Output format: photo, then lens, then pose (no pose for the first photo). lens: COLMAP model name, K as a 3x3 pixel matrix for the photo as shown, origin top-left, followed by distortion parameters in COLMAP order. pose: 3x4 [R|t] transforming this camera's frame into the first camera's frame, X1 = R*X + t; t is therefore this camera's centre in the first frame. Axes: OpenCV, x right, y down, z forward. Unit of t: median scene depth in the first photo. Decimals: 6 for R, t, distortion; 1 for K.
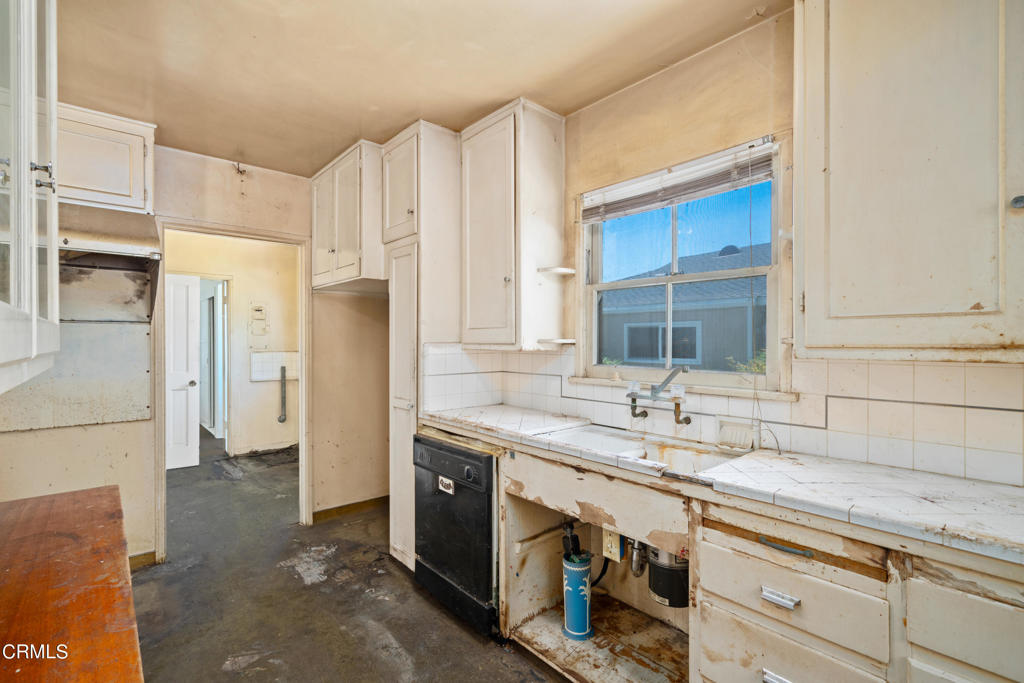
lens RADIAL K [[462.7, 0, 512.1], [0, 462.7, 342.3], [0, 0, 1]] dist [-0.004326, -0.000231]
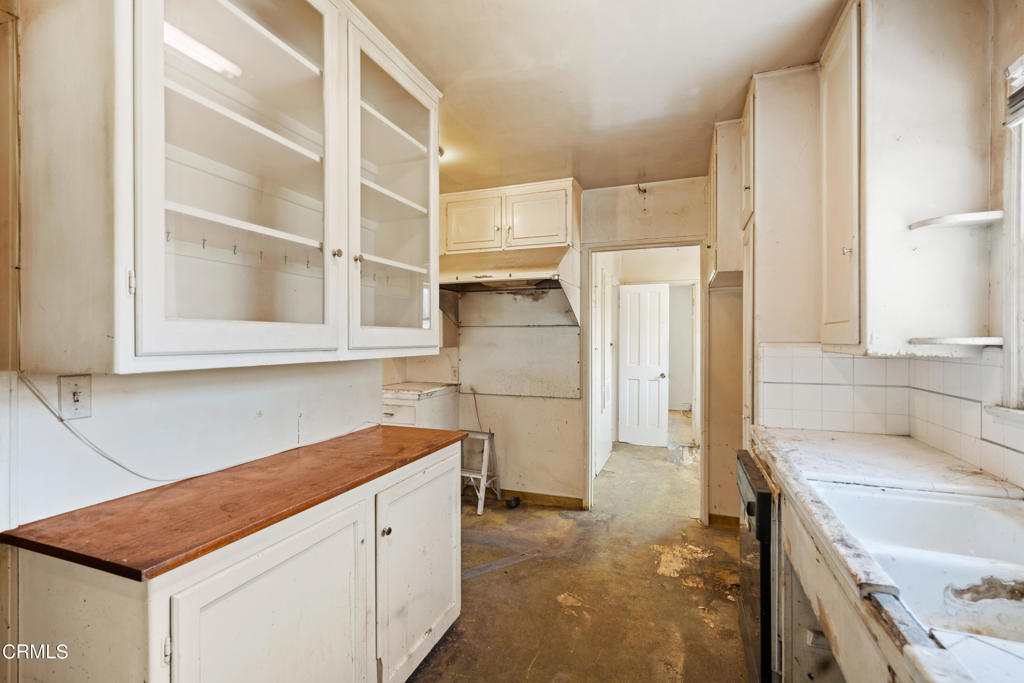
lens RADIAL K [[462.7, 0, 508.9], [0, 462.7, 339.8], [0, 0, 1]] dist [-0.004326, -0.000231]
pose [[0.464869, 0.002710, -0.885376, 0.315575], [-0.004491, 0.999990, 0.000703, -0.001842], [0.885368, 0.003649, 0.464876, 0.209254]]
